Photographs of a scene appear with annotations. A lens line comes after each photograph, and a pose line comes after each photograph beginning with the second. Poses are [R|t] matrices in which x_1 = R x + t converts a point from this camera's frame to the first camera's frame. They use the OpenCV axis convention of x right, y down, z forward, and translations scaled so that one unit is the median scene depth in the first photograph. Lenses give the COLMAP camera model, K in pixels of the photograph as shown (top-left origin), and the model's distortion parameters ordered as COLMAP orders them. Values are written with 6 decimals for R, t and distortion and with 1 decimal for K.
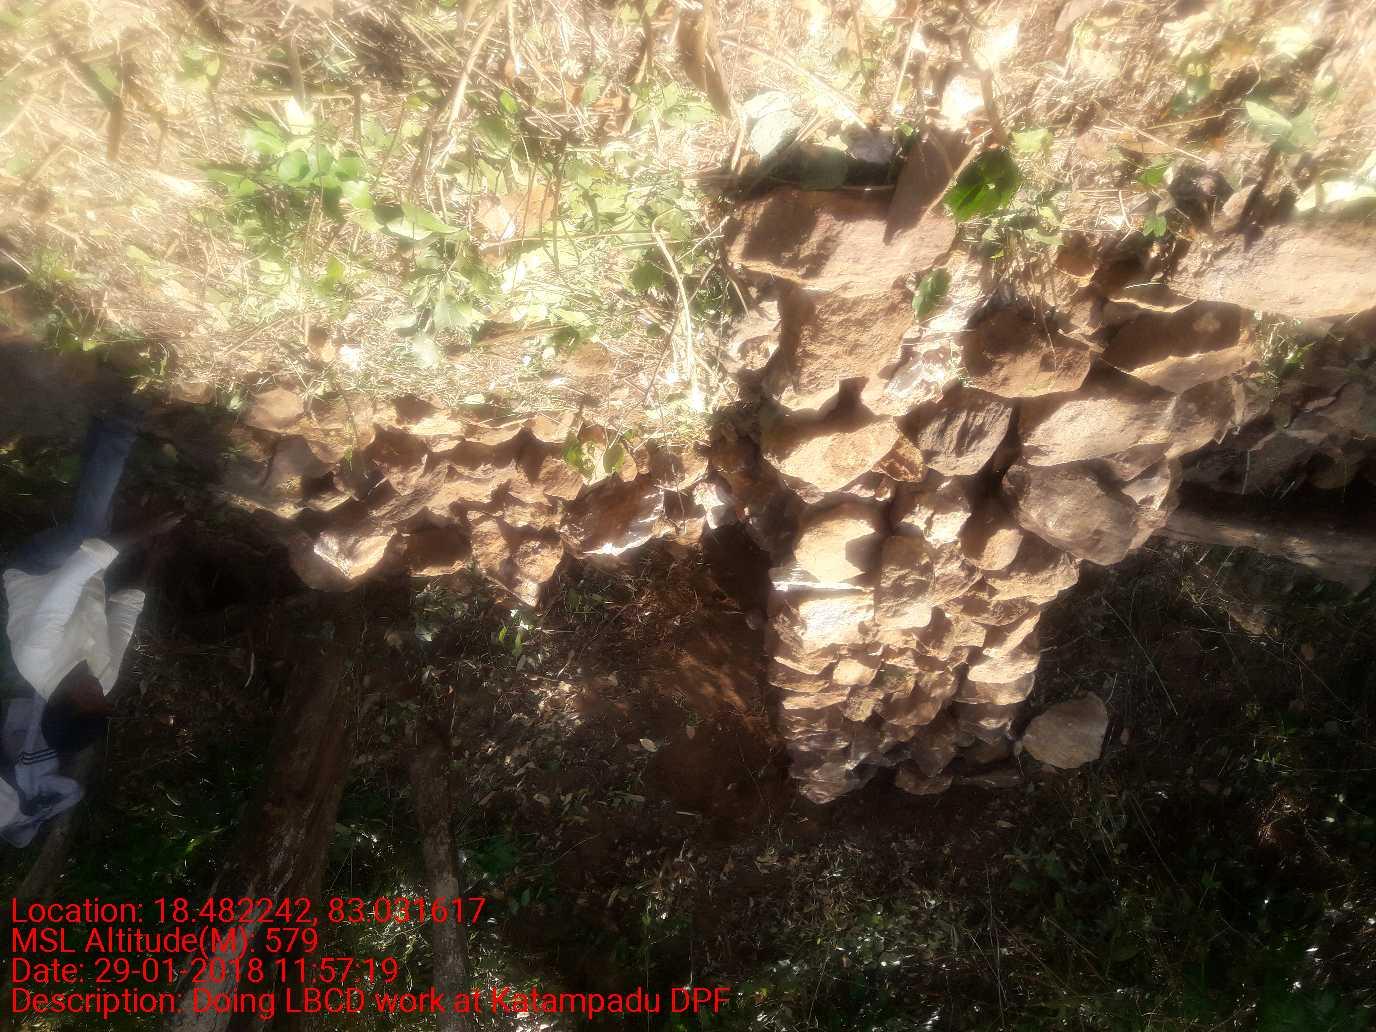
lens RADIAL K [[1182.8, 0, 672.7], [0, 1182.8, 497.1], [0, 0, 1]] dist [0.157701, -0.181013]
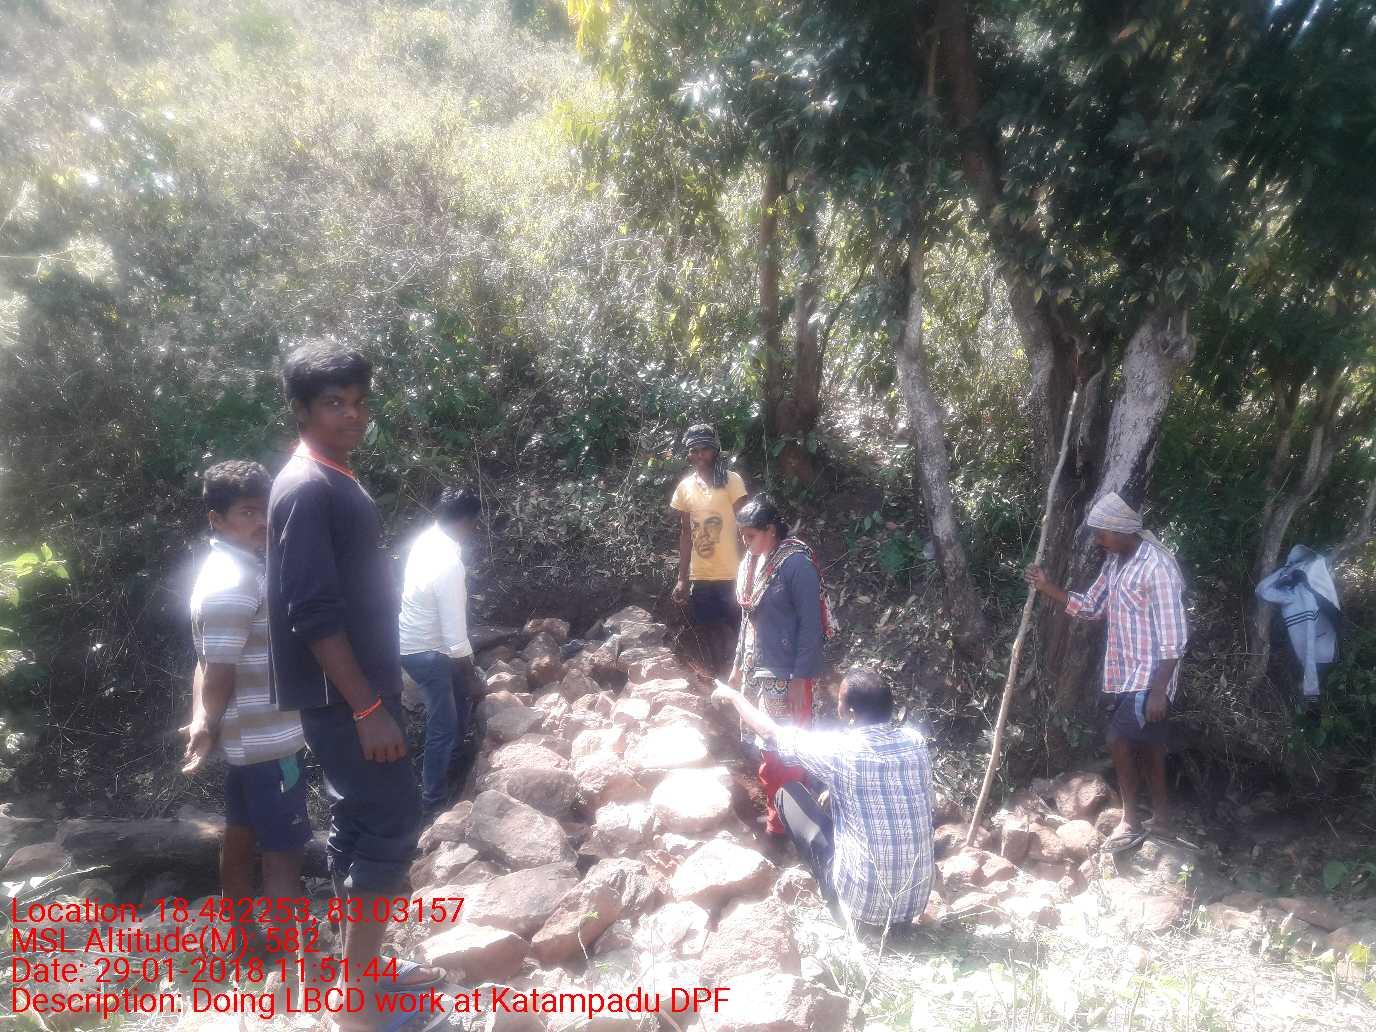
lens RADIAL K [[1190.1, 0, 688.0], [0, 1190.1, 516.0], [0, 0, 1]] dist [0.064271, -0.174089]
pose [[-0.998873, 0.046908, -0.007241, 0.148076], [-0.046706, -0.944284, 0.325800, -0.084612], [0.008445, 0.325771, 0.945411, -0.252950]]
